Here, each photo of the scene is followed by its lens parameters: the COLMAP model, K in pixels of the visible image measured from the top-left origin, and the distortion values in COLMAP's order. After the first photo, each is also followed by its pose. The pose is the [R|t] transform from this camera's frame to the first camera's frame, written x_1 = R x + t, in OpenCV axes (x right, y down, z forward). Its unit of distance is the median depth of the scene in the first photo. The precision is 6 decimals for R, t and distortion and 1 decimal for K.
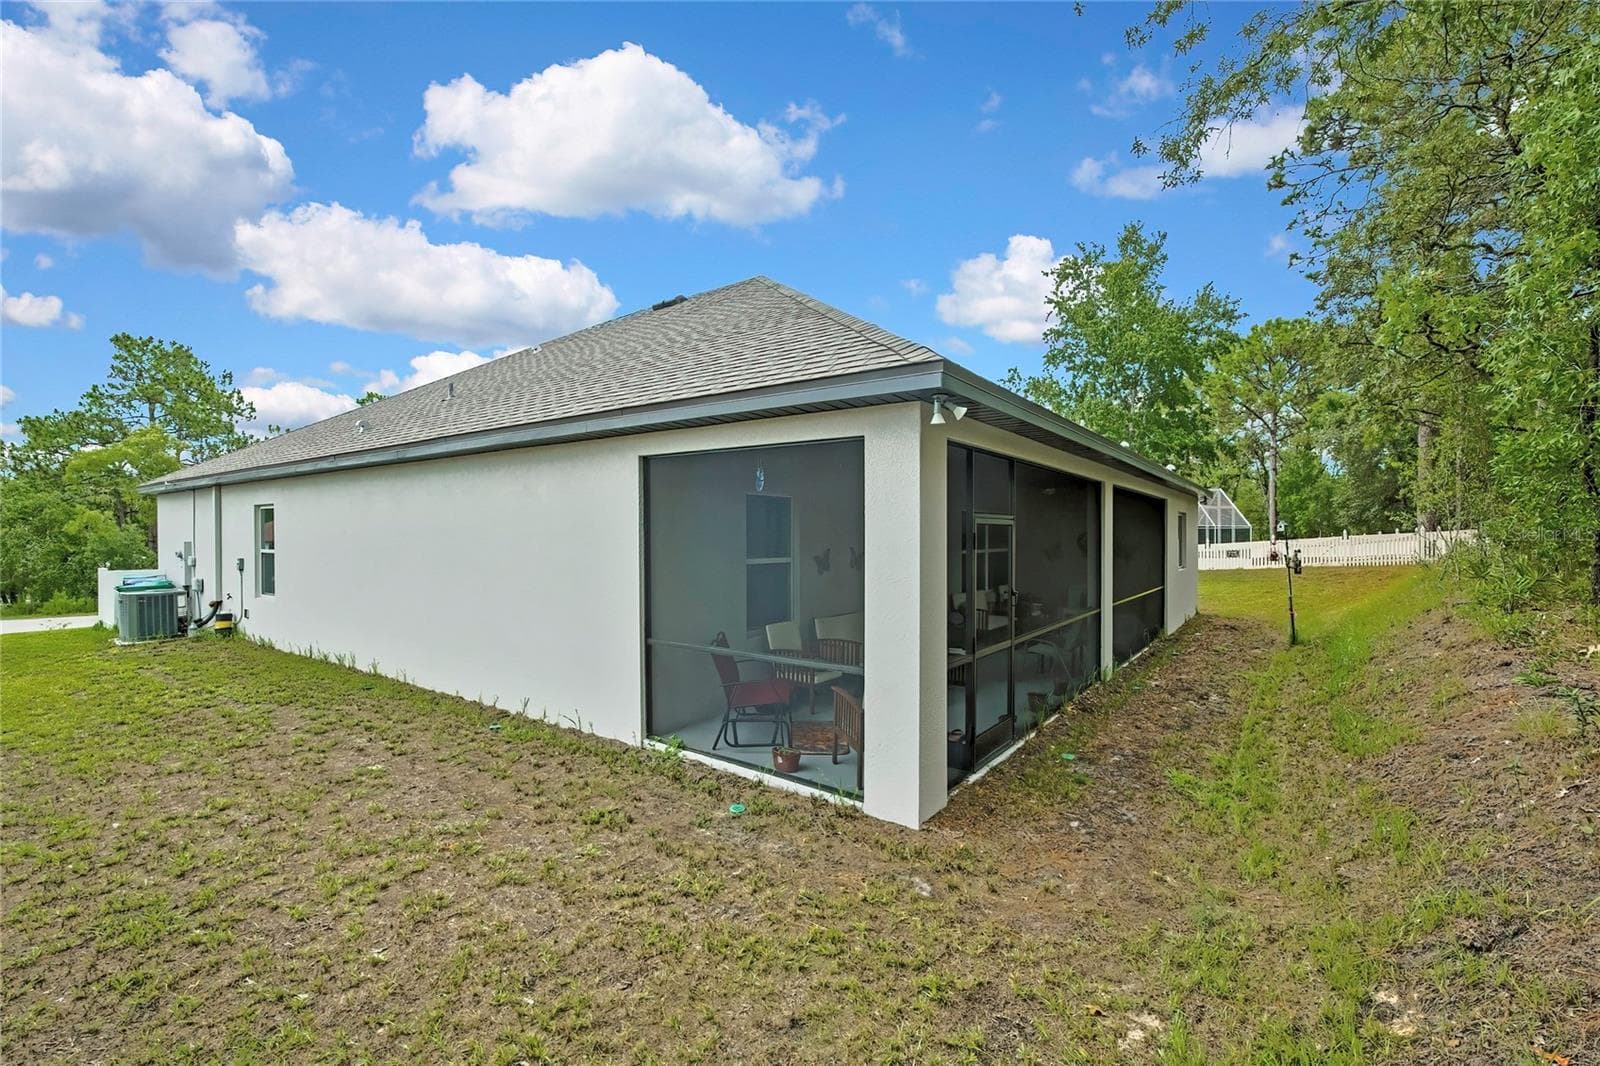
lens RADIAL K [[718.0, 0, 811.8], [0, 718.0, 532.5], [0, 0, 1]] dist [-0.004124, -0.000219]
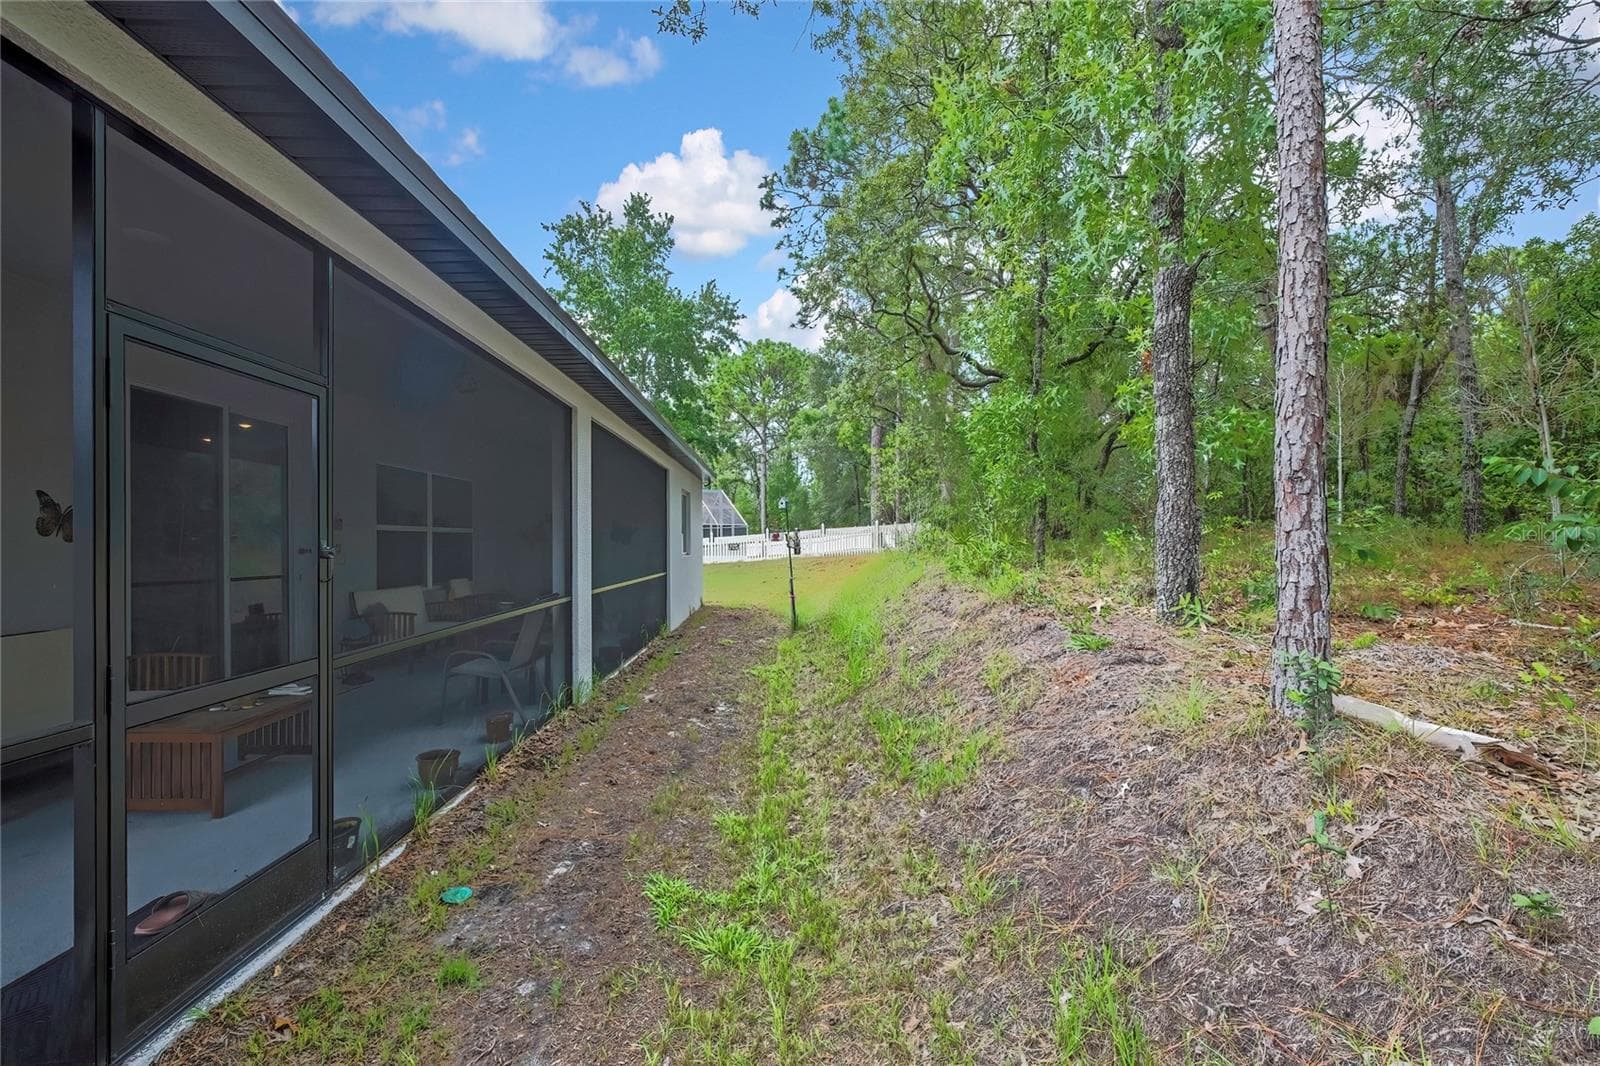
lens RADIAL K [[718.0, 0, 811.8], [0, 718.0, 532.5], [0, 0, 1]] dist [-0.004124, -0.000219]
pose [[0.799734, 0.002606, 0.600348, 0.066851], [0.004658, 0.999934, -0.010545, 0.020080], [-0.600336, 0.011229, 0.799669, 0.122722]]
